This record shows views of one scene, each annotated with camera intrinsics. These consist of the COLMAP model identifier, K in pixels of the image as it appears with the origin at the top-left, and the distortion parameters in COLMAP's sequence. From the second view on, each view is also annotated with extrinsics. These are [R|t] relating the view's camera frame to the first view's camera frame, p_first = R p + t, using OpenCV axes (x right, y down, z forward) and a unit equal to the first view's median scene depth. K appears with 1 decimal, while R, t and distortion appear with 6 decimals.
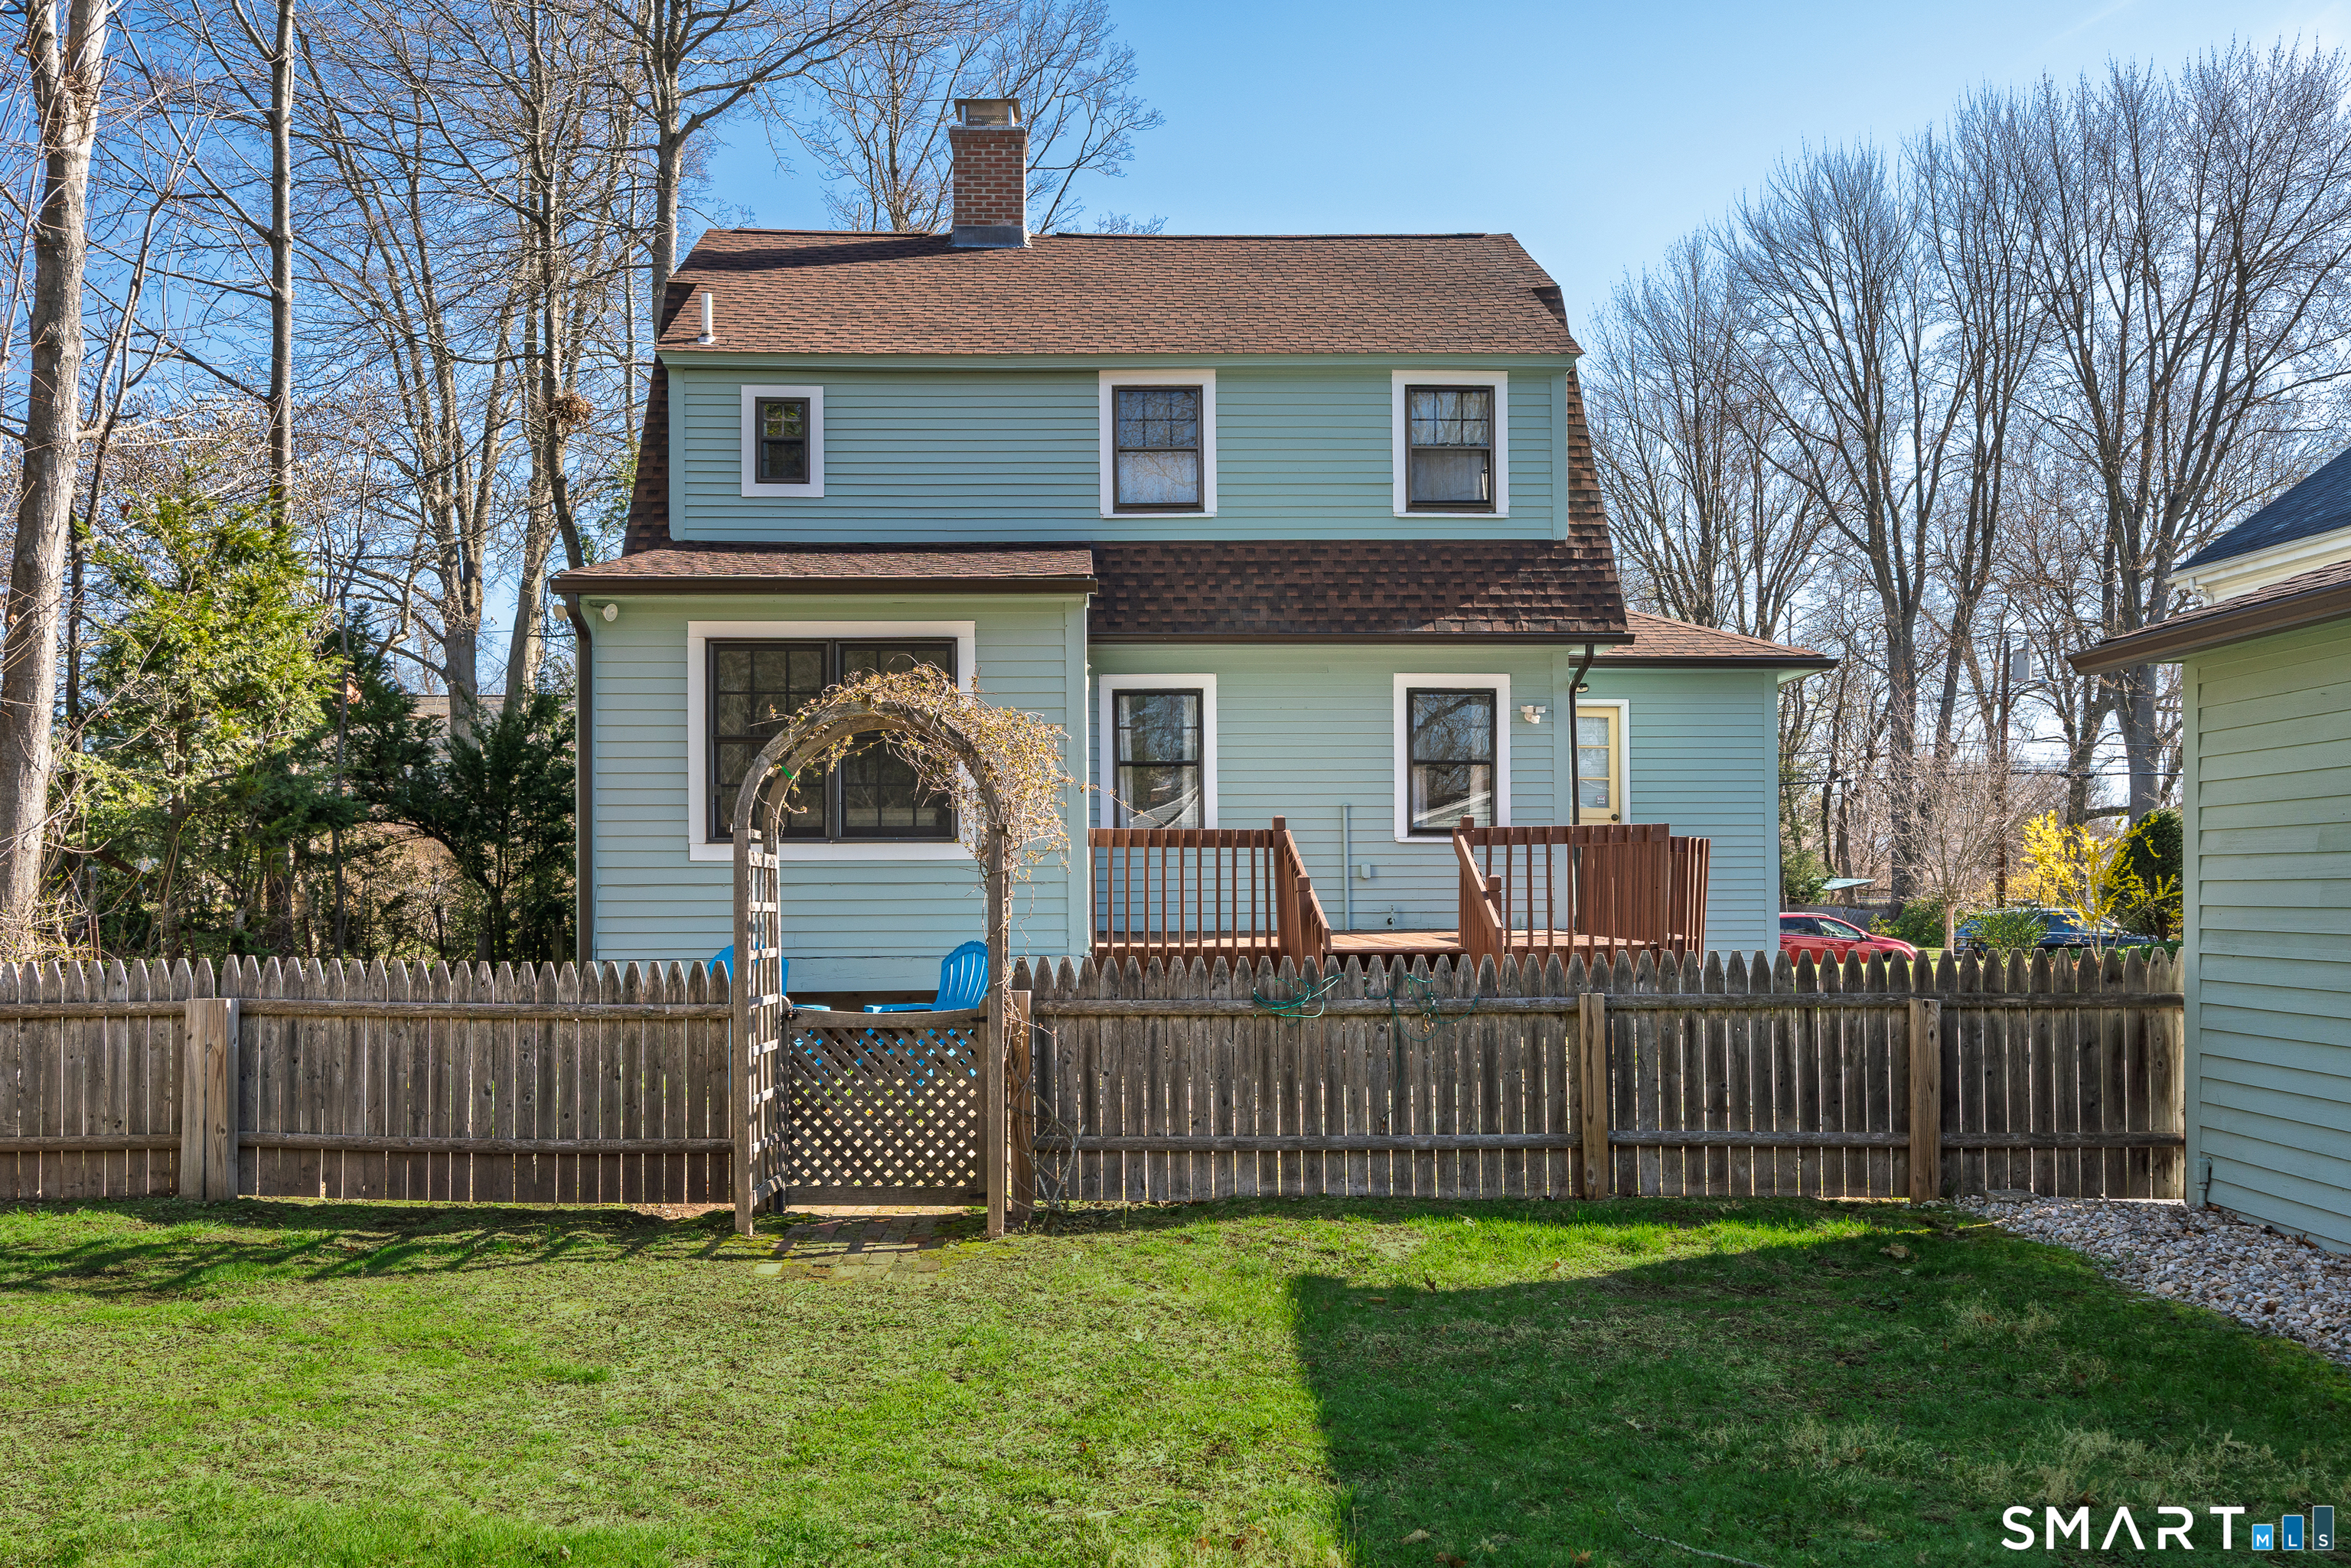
lens RADIAL K [[1670.7, 0, 1050.8], [0, 1670.7, 879.2], [0, 0, 1]] dist [0.004101, -0.002595]
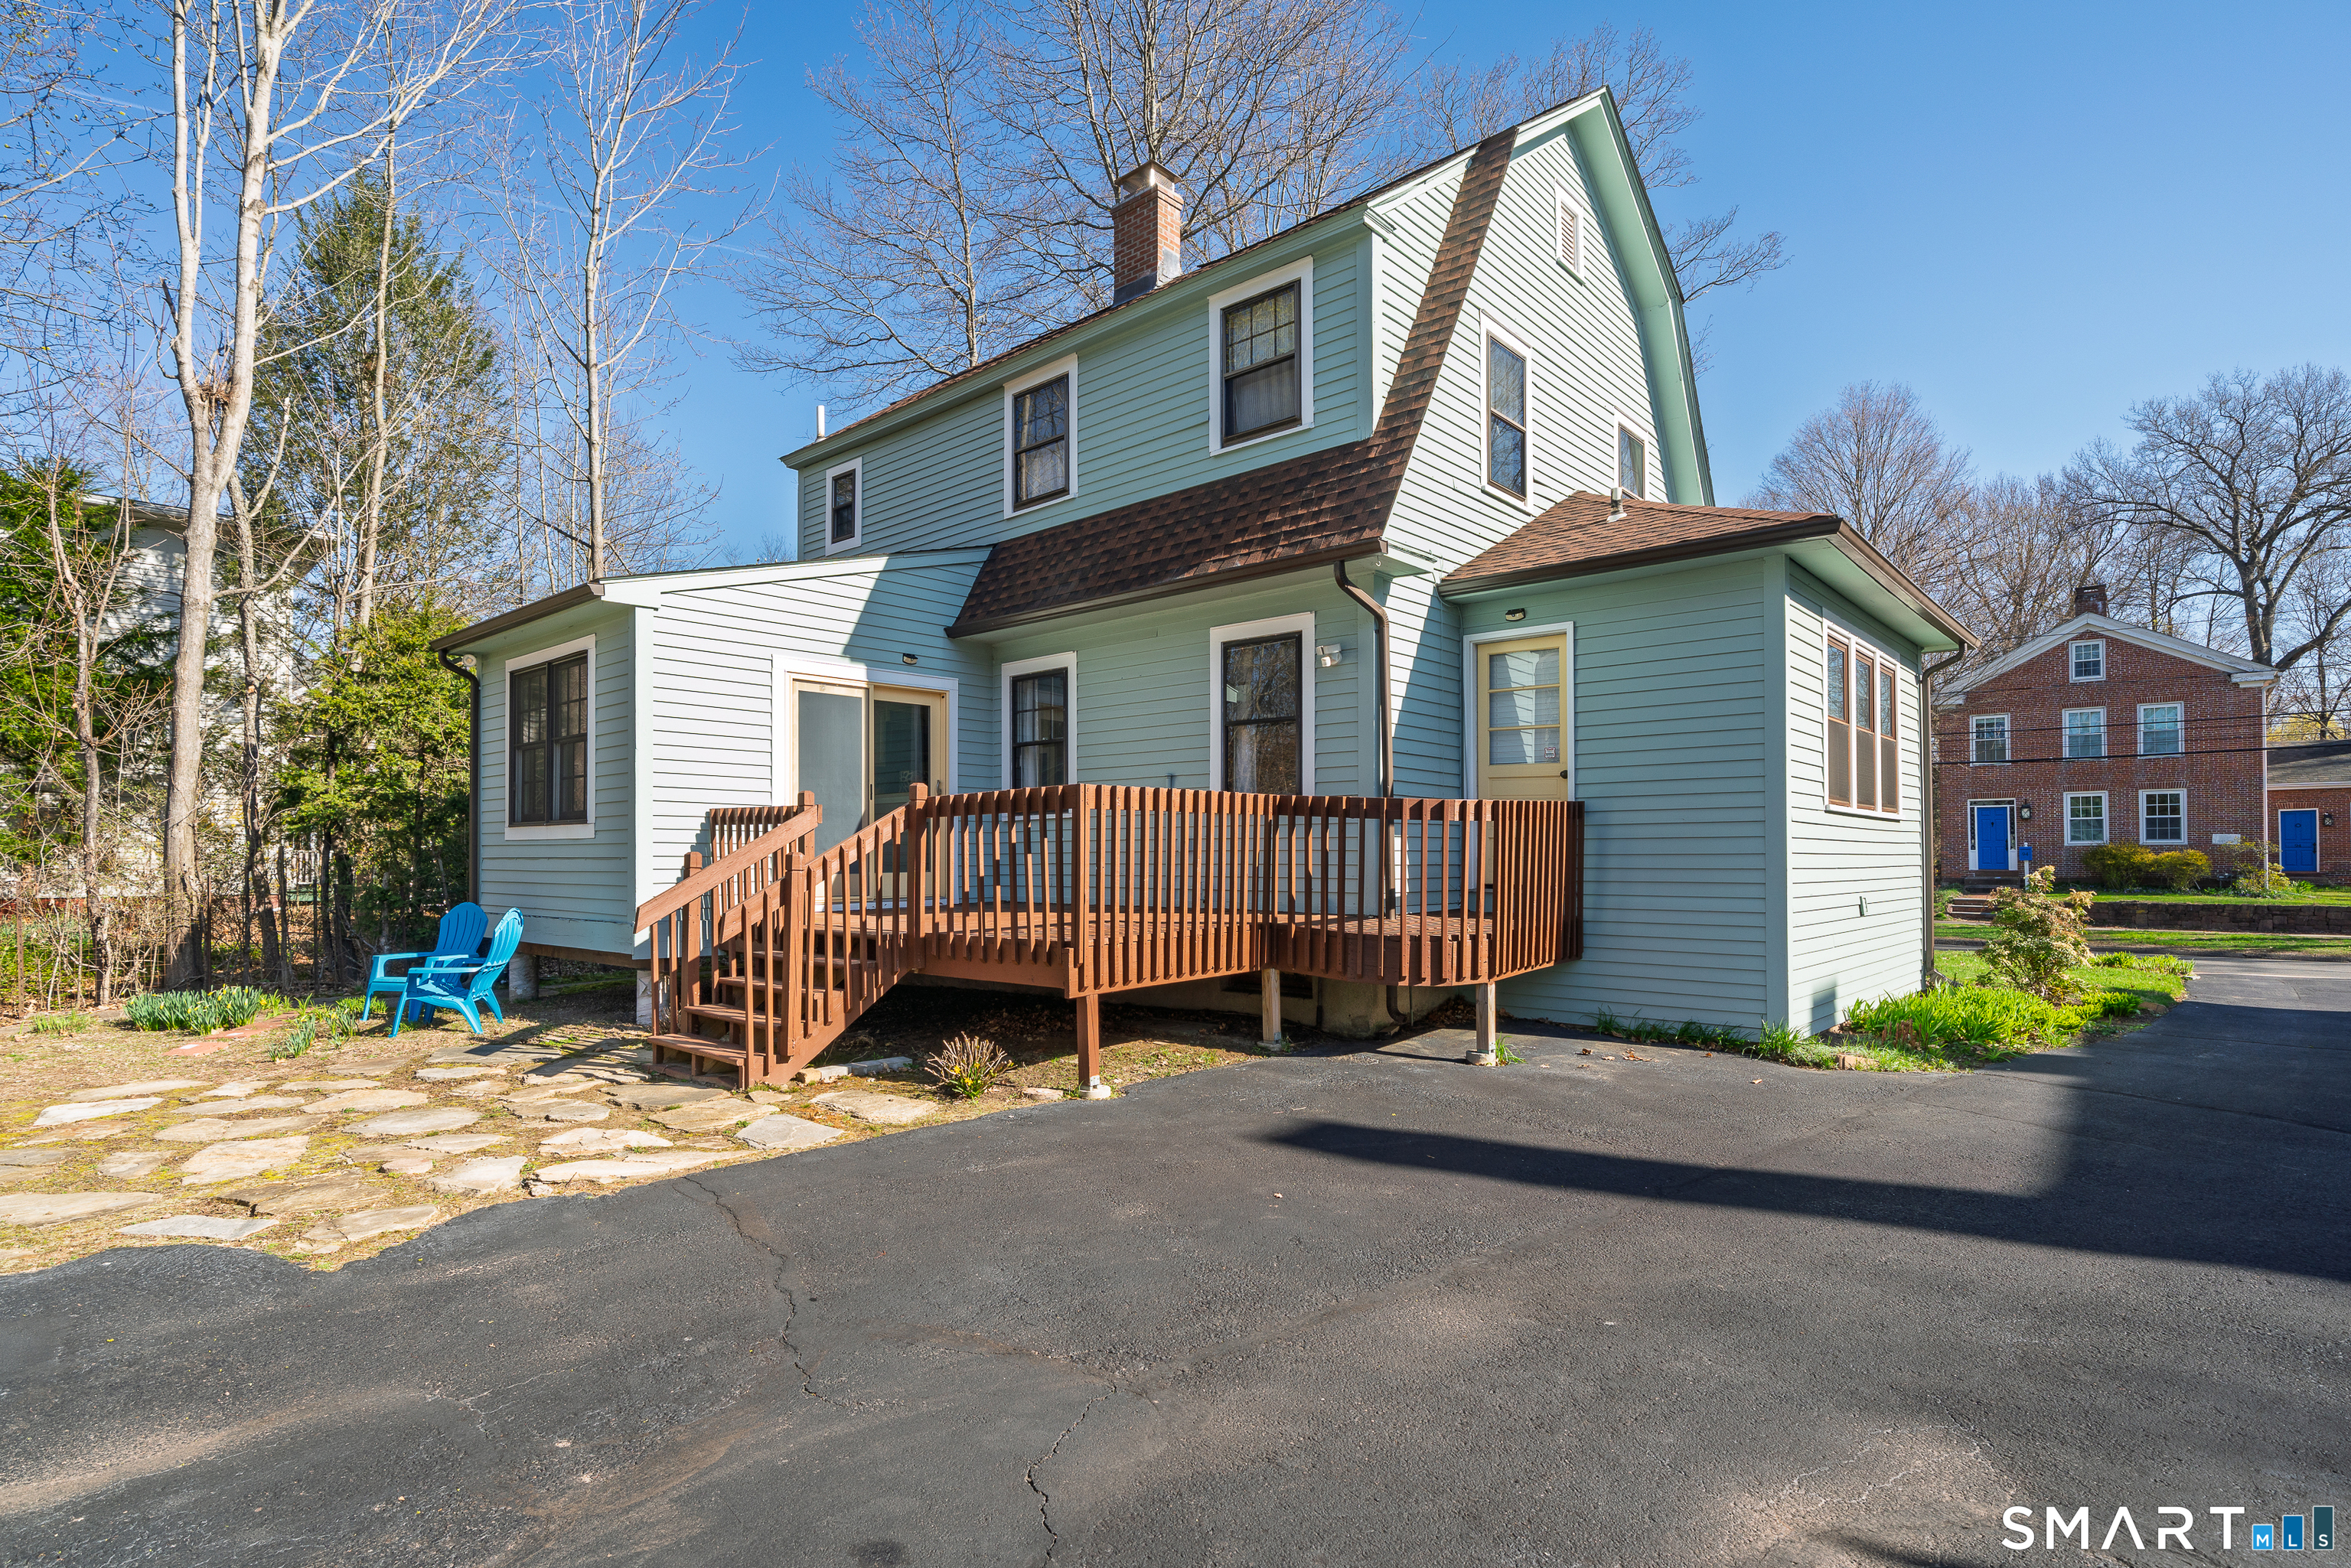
lens RADIAL K [[1132.2, 0, 1158.7], [0, 1132.2, 840.5], [0, 0, 1]] dist [-0.001864, -0.000084]
pose [[0.741524, -0.002726, -0.670921, 0.110025], [0.003699, 0.999993, 0.000025, -0.001331], [0.670916, -0.002500, 0.741529, 0.095741]]
